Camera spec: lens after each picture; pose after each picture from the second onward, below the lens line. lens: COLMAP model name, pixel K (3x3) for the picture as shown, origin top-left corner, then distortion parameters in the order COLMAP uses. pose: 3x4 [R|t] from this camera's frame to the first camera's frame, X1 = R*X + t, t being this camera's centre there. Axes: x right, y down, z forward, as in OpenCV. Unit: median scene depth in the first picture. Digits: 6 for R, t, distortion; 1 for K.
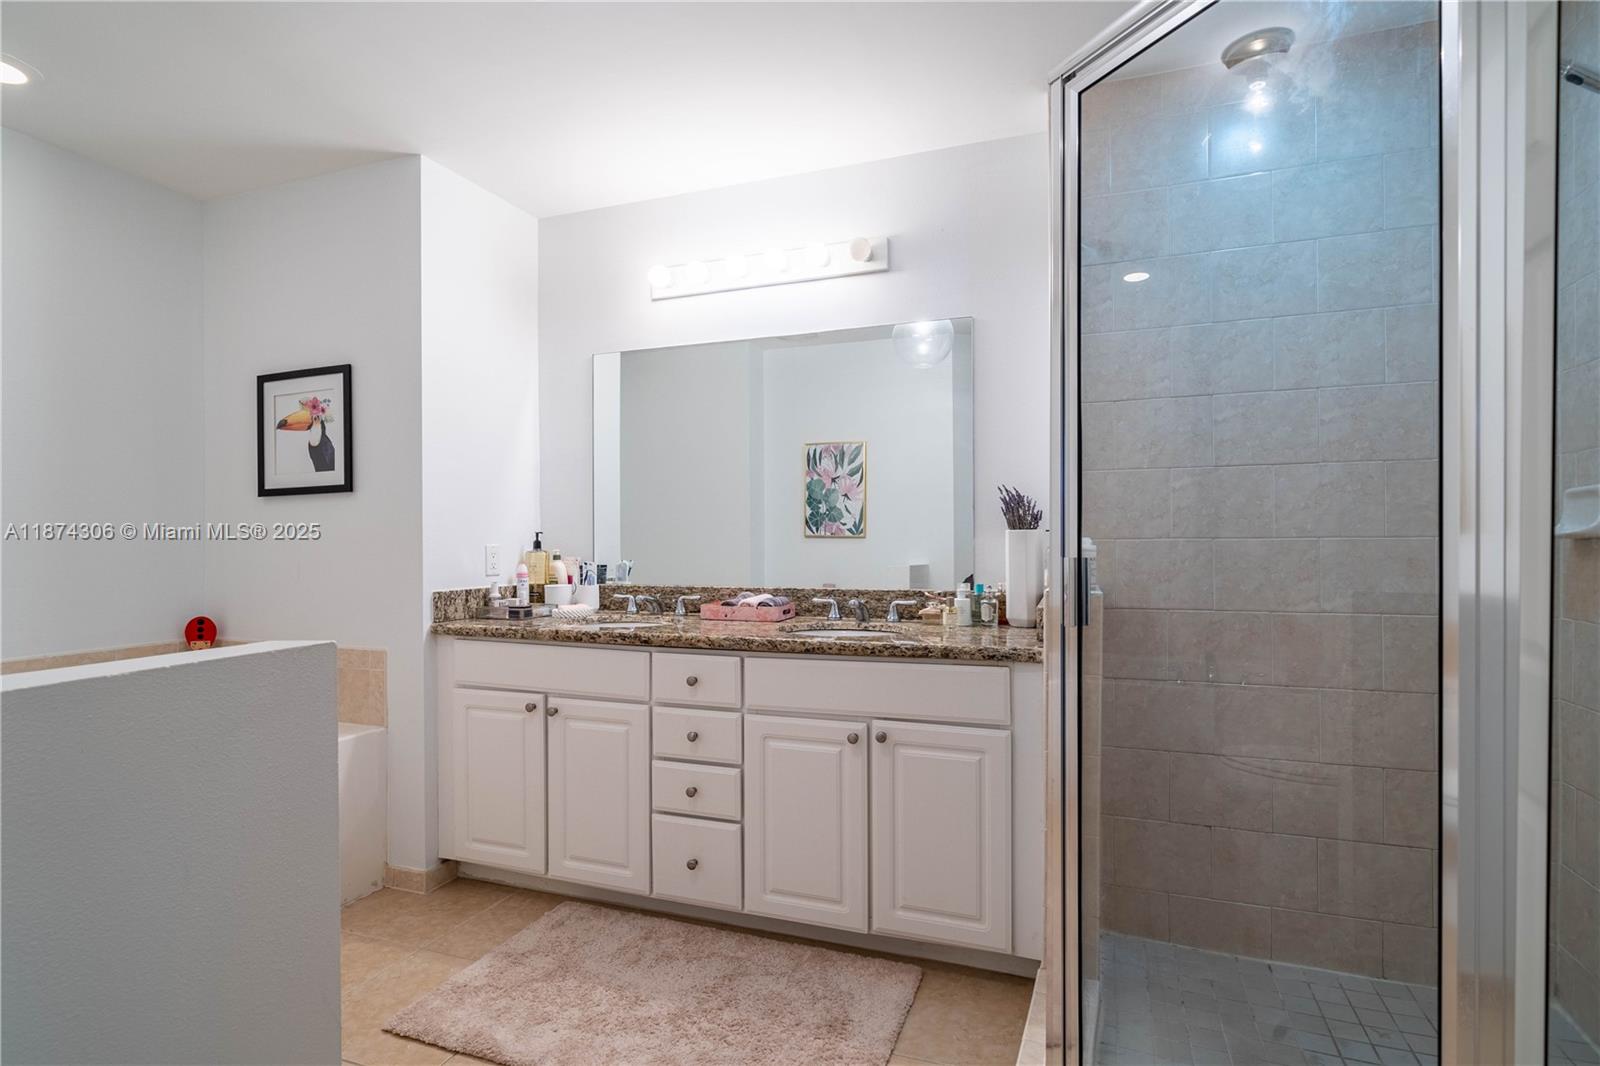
lens RADIAL K [[802.9, 0, 804.5], [0, 802.9, 537.0], [0, 0, 1]] dist [-0.001080, 0.000234]
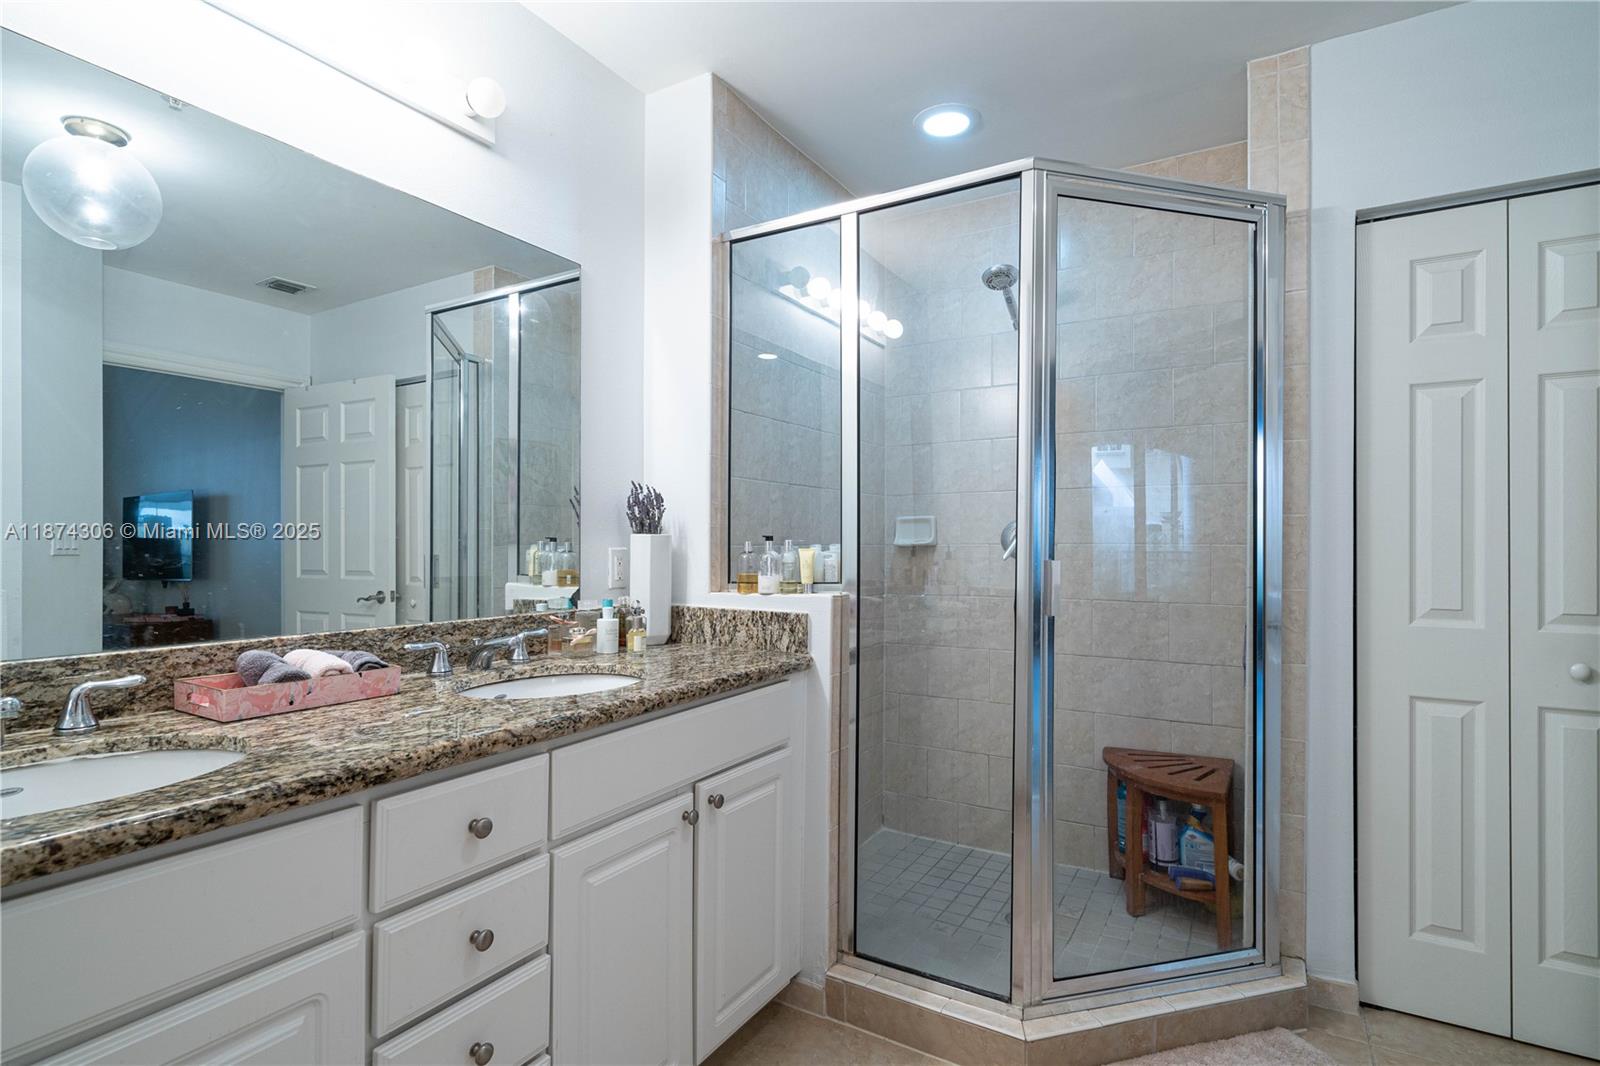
lens RADIAL K [[802.9, 0, 794.9], [0, 802.9, 537.7], [0, 0, 1]] dist [-0.001080, 0.000234]
pose [[0.176868, 0.014309, 0.984131, -0.614288], [-0.004107, 0.999896, -0.013800, 0.006670], [-0.984226, -0.001601, 0.176908, 0.743255]]
